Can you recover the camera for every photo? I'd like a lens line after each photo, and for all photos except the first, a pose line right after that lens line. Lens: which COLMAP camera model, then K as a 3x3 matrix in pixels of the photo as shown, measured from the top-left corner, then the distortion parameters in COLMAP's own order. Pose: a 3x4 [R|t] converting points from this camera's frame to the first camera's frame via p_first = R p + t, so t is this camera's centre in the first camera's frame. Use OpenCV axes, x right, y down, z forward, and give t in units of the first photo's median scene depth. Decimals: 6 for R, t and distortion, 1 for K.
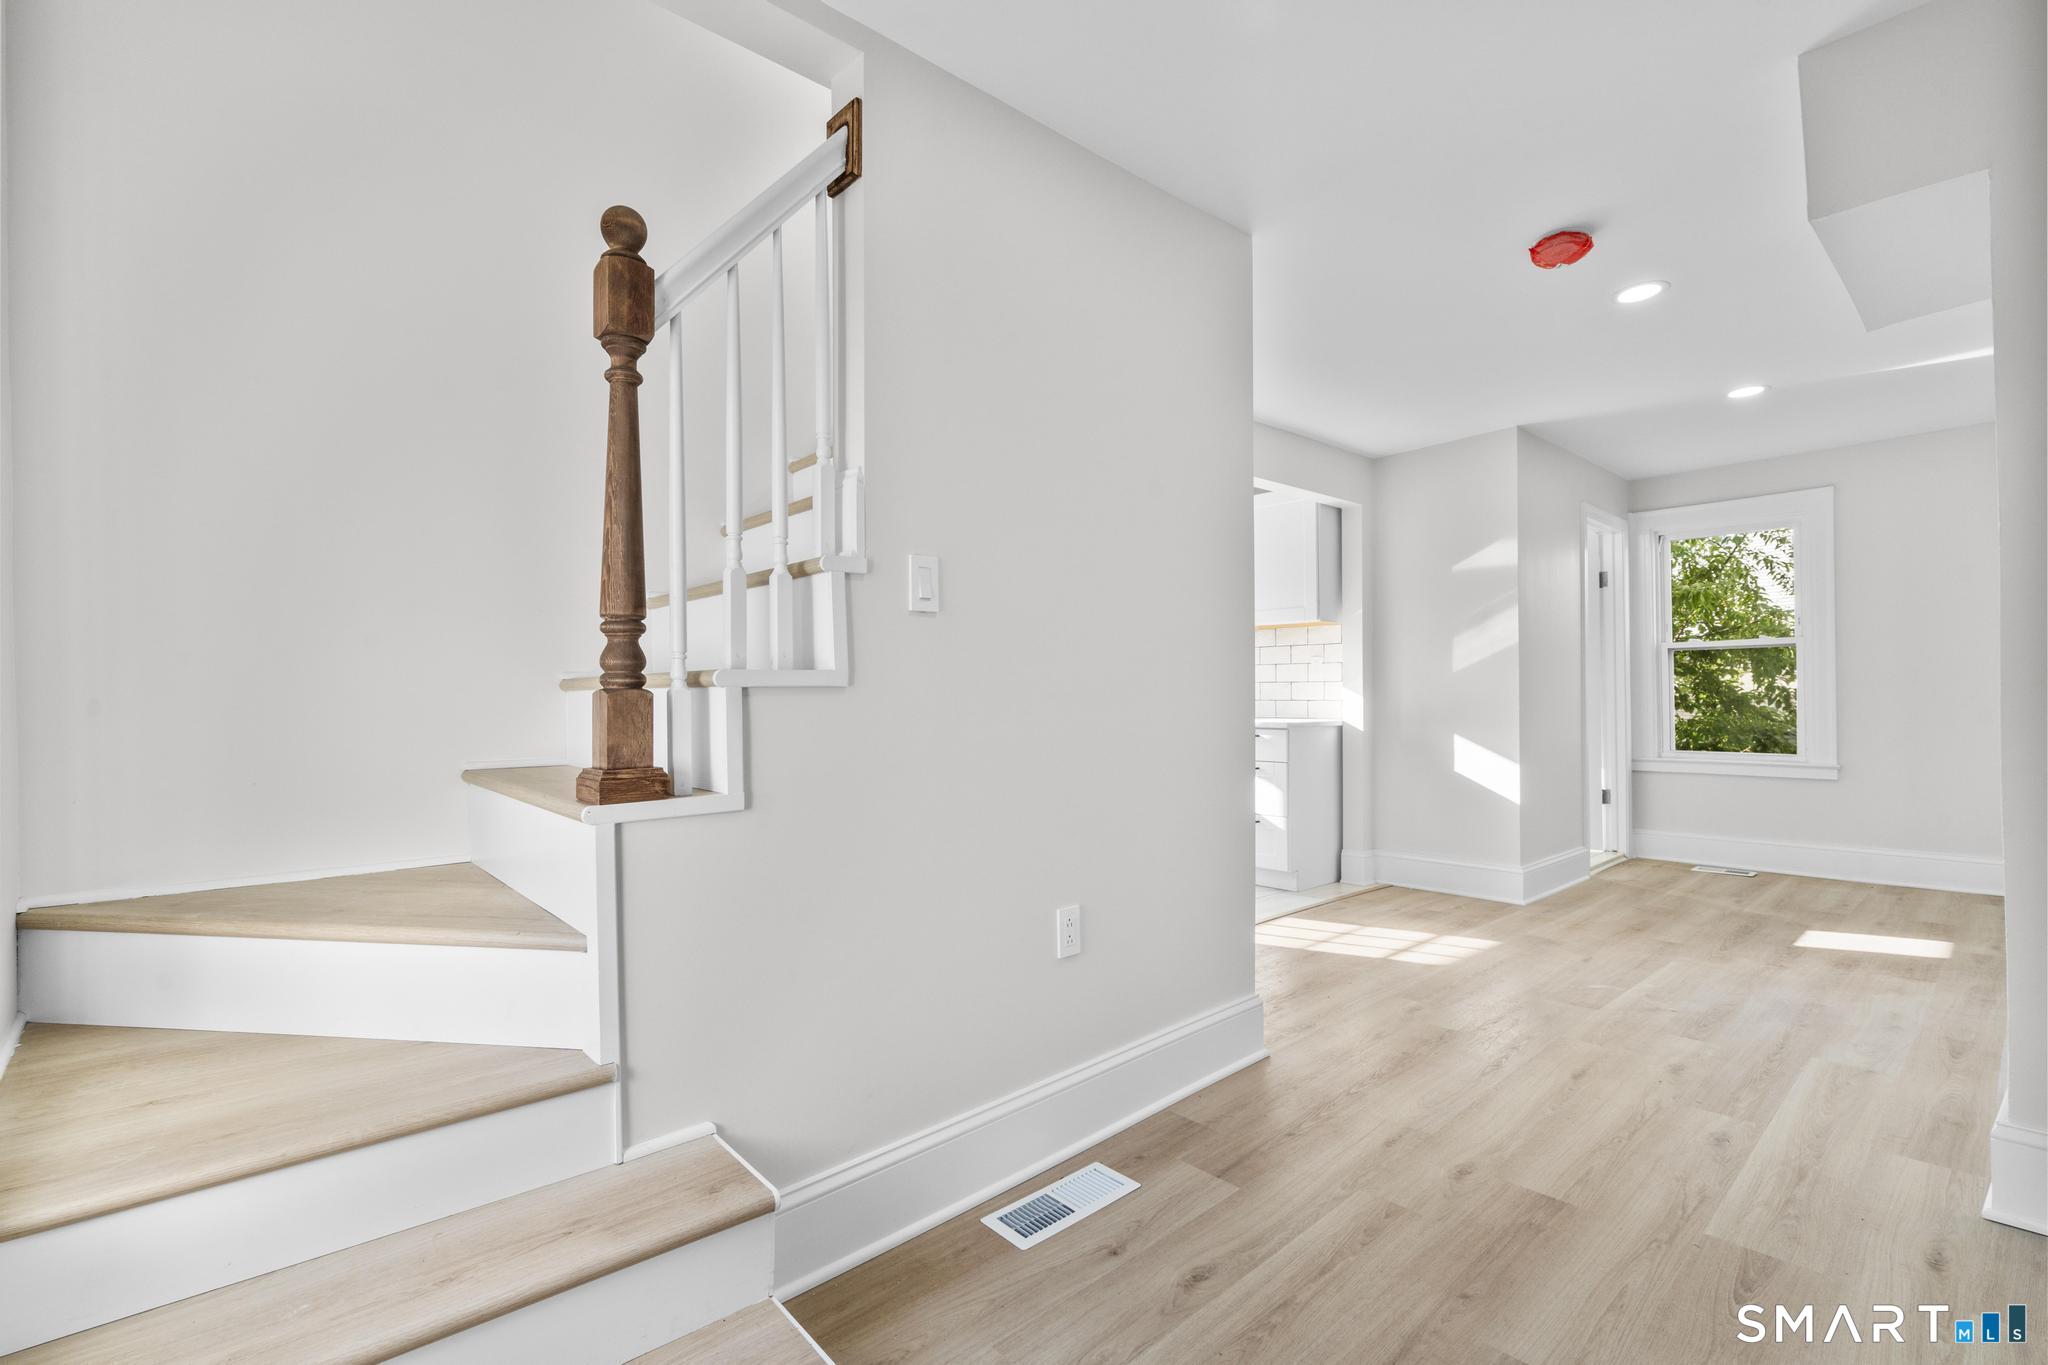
lens RADIAL K [[918.7, 0, 1026.5], [0, 918.7, 697.0], [0, 0, 1]] dist [-0.003550, 0.001680]
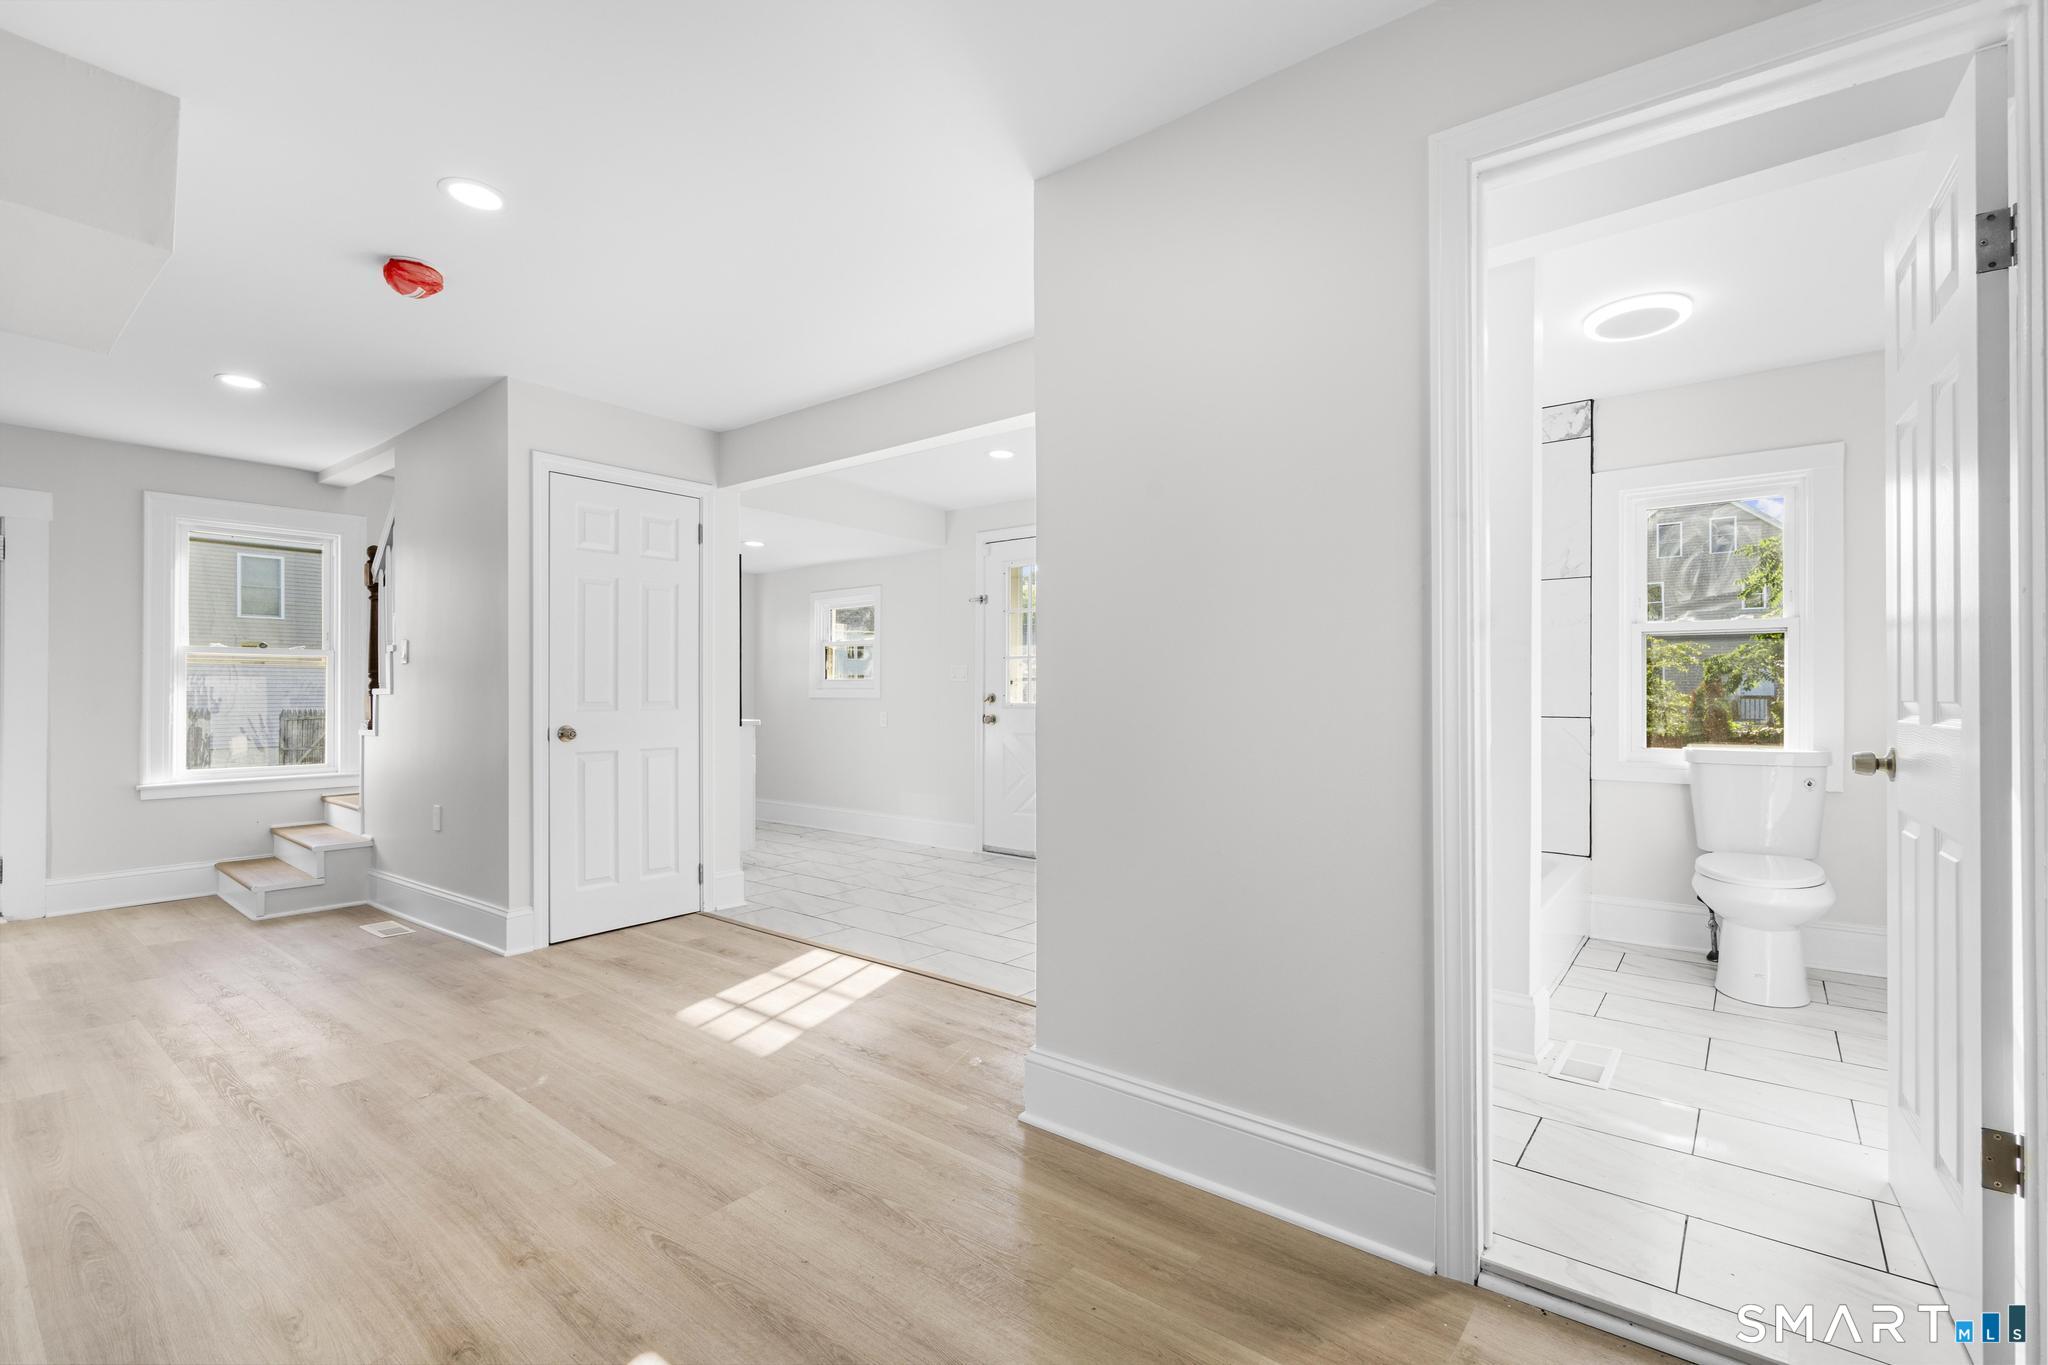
lens RADIAL K [[918.7, 0, 1018.9], [0, 918.7, 685.9], [0, 0, 1]] dist [-0.003550, 0.001680]
pose [[0.155367, 0.000565, -0.987857, 1.354158], [0.004285, 0.999990, 0.001246, -0.017021], [0.987848, -0.004426, 0.155363, 1.191393]]
